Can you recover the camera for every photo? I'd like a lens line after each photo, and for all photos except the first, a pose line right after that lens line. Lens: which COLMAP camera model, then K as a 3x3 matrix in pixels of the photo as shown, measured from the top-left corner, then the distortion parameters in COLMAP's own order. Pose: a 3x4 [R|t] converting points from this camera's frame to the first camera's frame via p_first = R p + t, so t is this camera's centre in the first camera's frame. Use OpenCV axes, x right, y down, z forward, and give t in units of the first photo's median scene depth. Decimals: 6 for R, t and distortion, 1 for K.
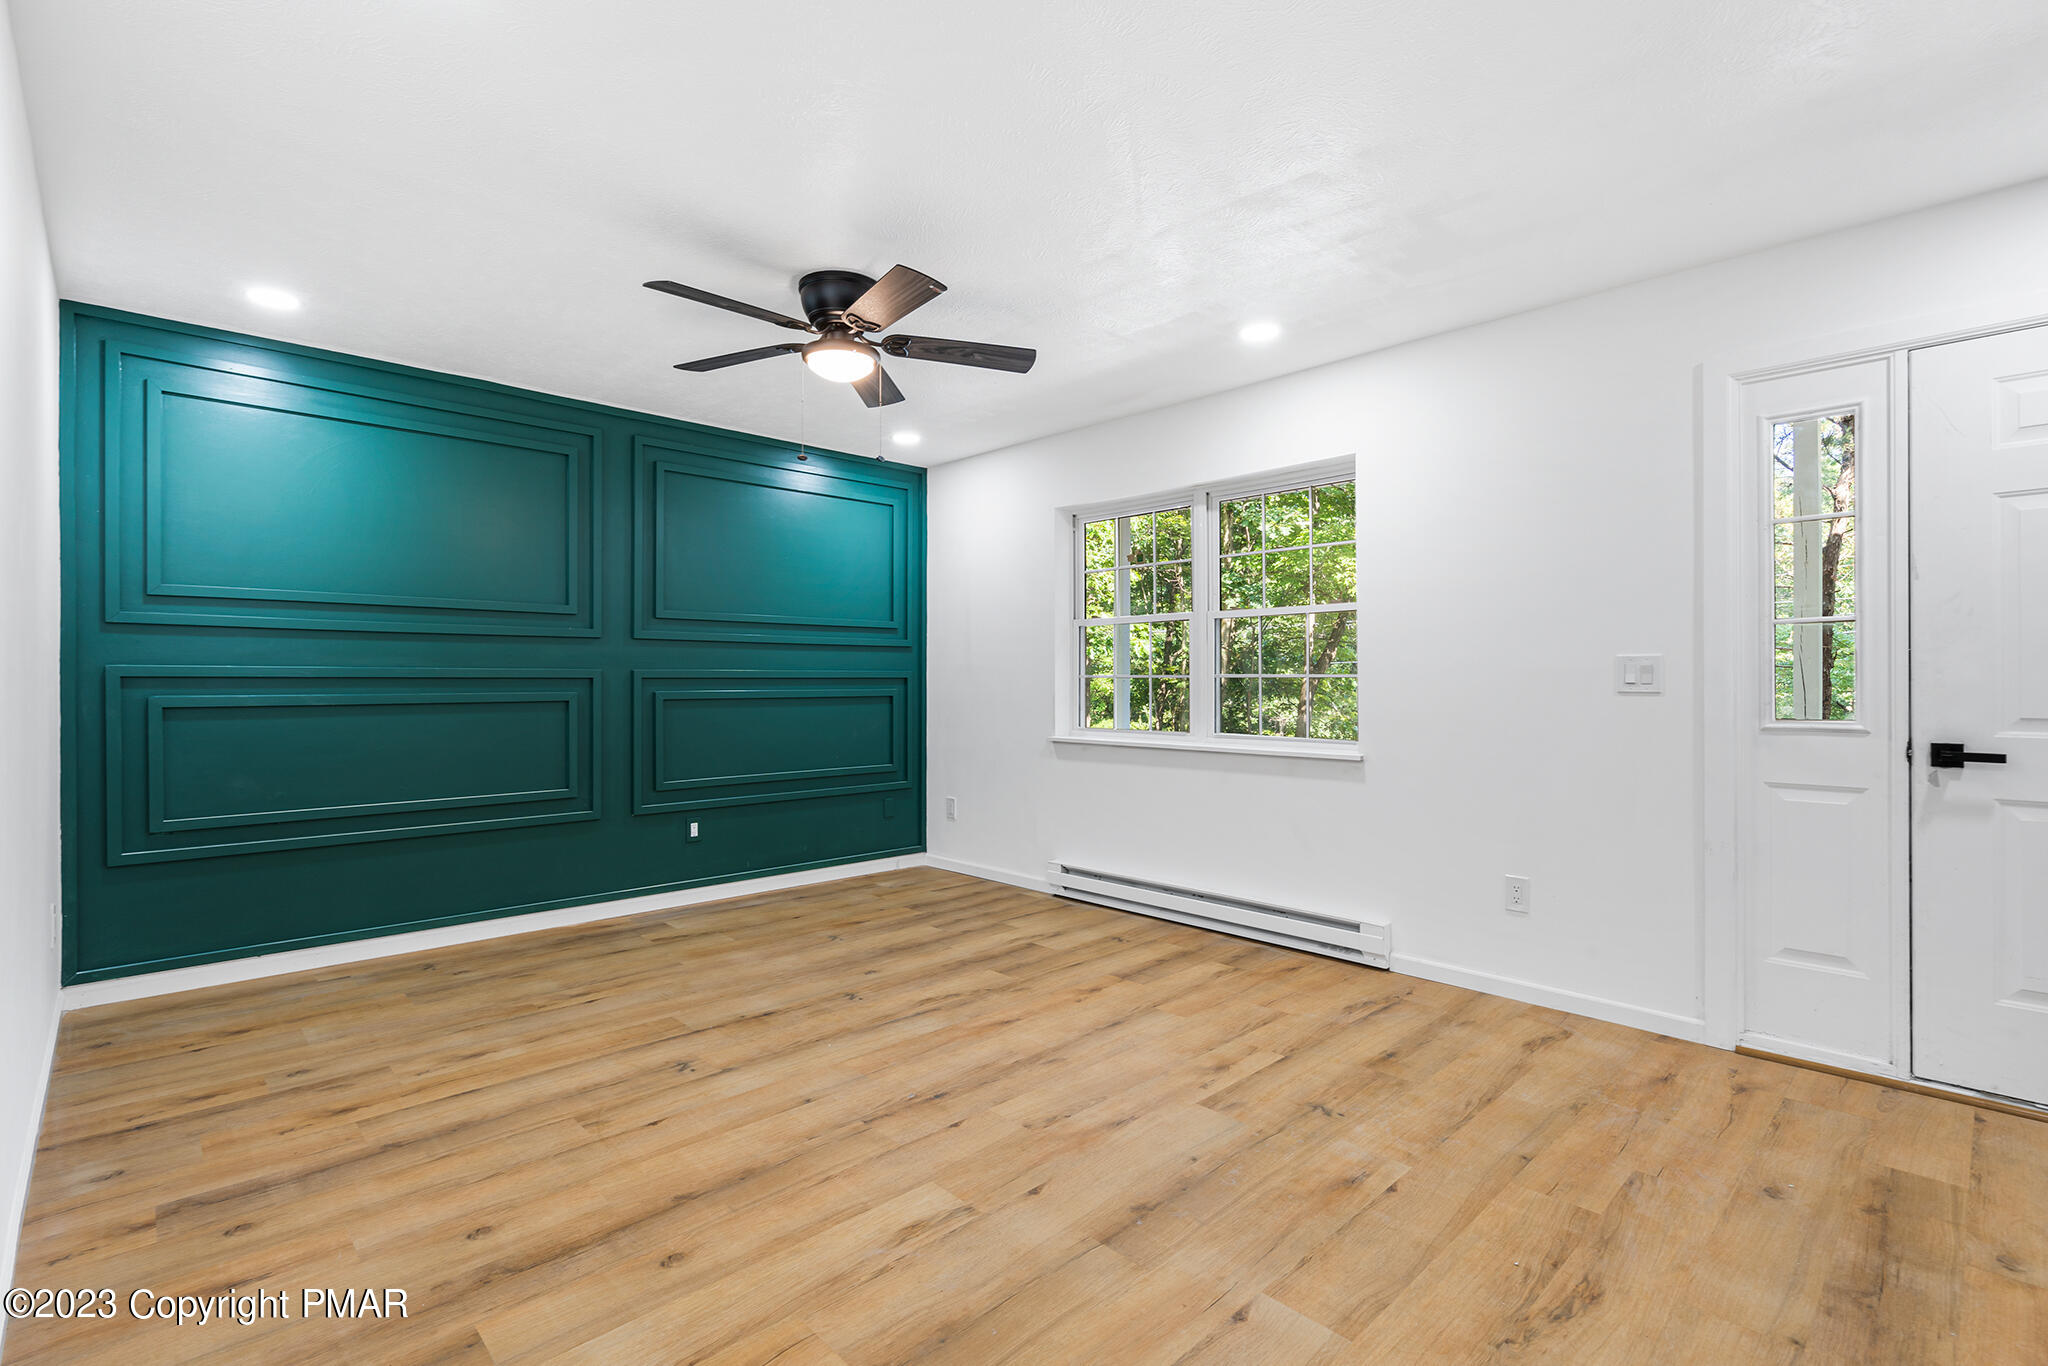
lens RADIAL K [[931.9, 0, 1022.1], [0, 931.9, 675.4], [0, 0, 1]] dist [-0.003890, 0.002005]
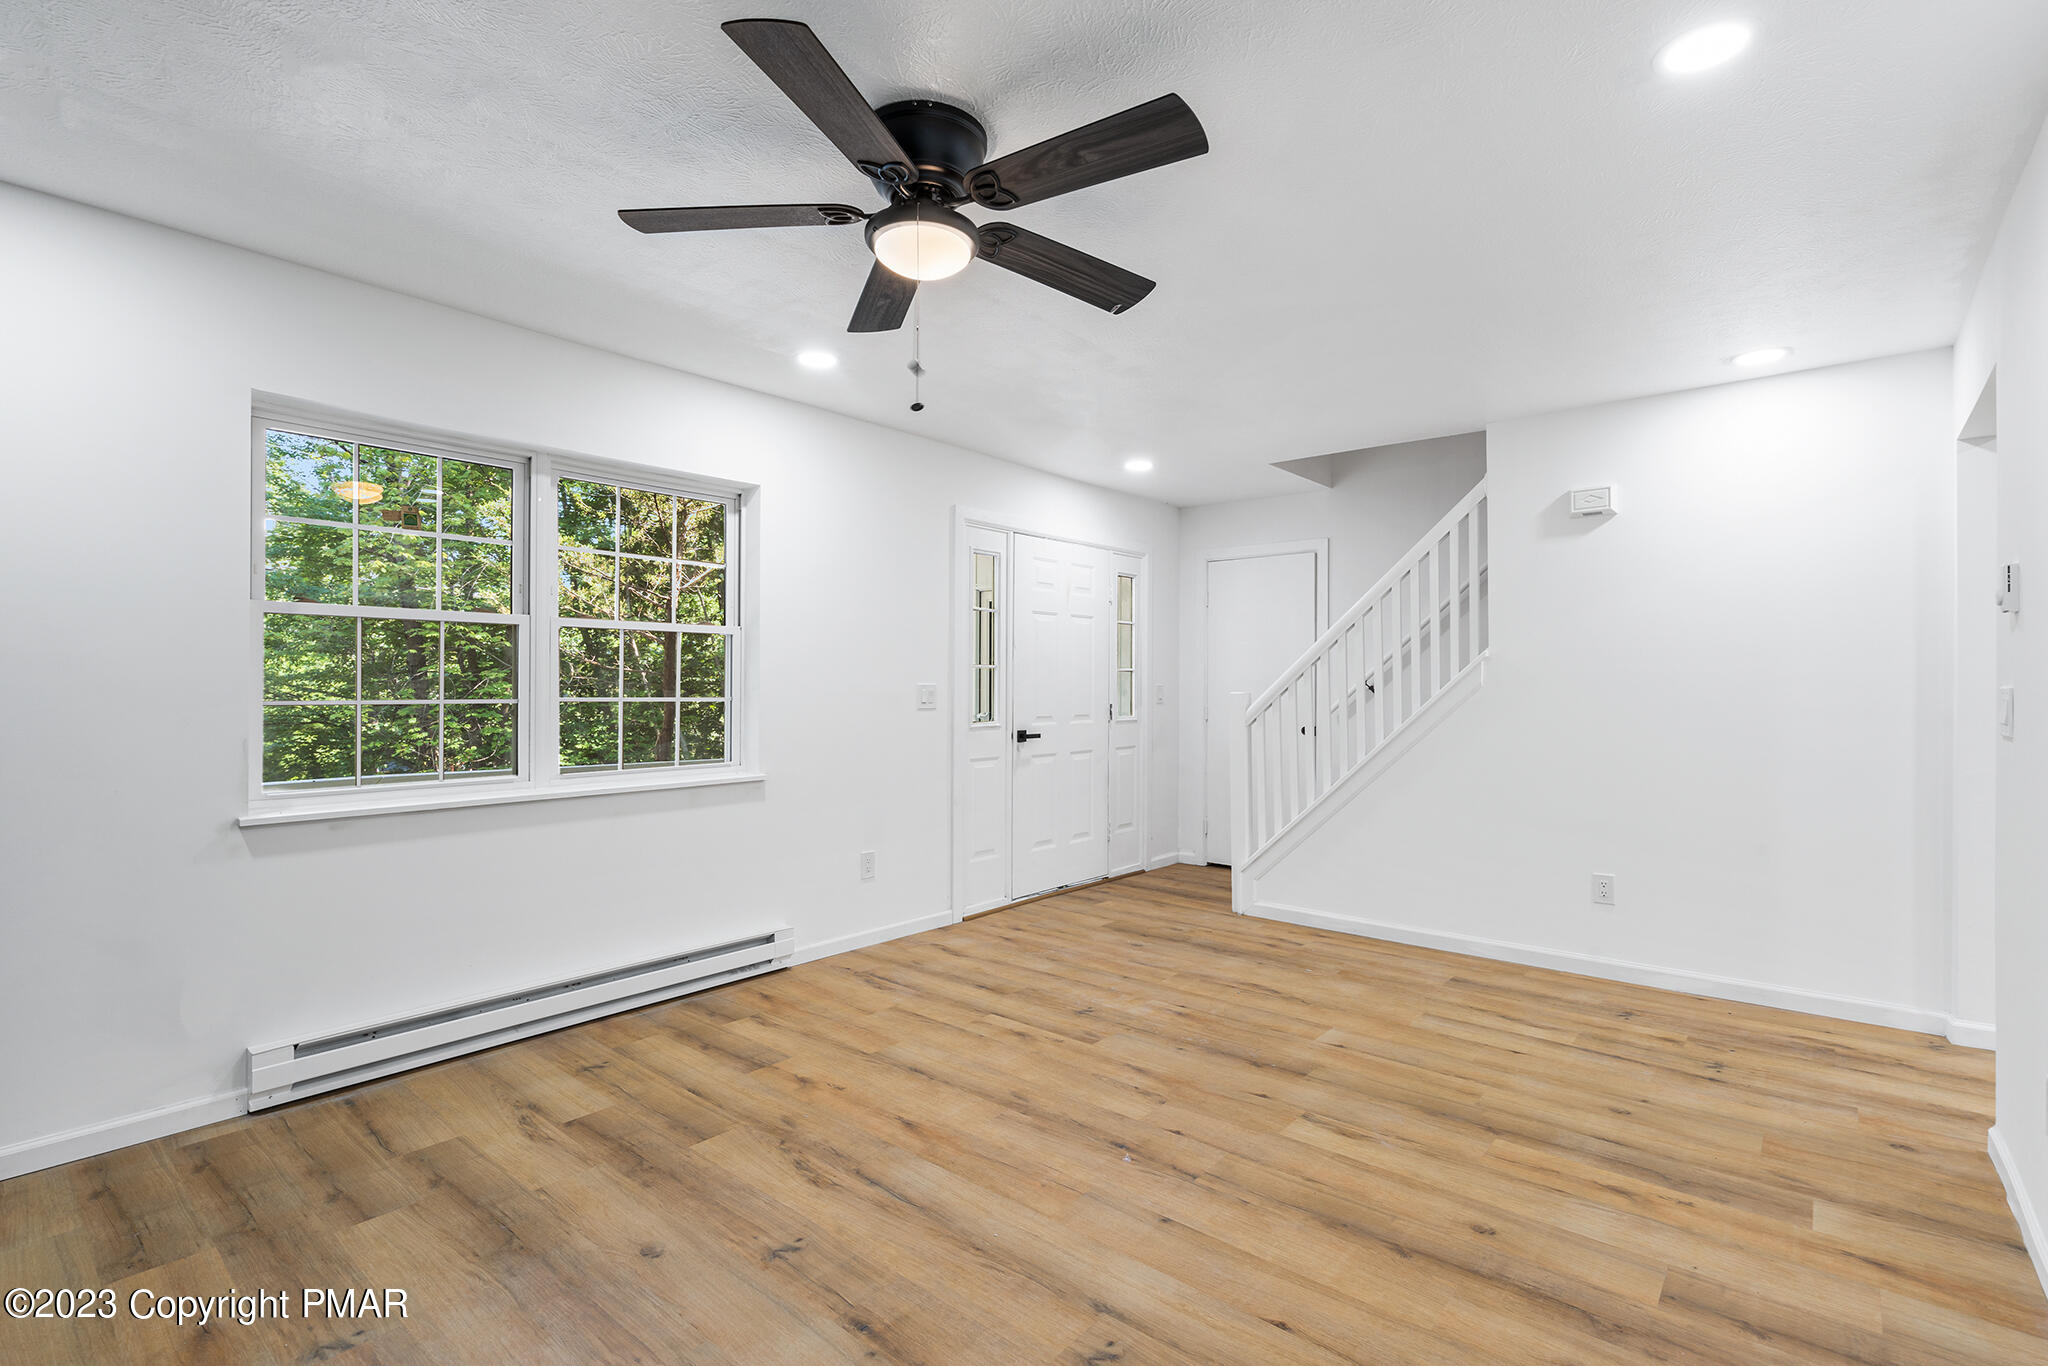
lens RADIAL K [[931.9, 0, 1022.1], [0, 931.9, 675.4], [0, 0, 1]] dist [-0.003890, 0.002005]
pose [[-0.092989, 0.010416, 0.995613, -0.943239], [-0.009270, 0.999893, -0.011327, -0.021858], [-0.995624, -0.010282, -0.092882, 1.077981]]
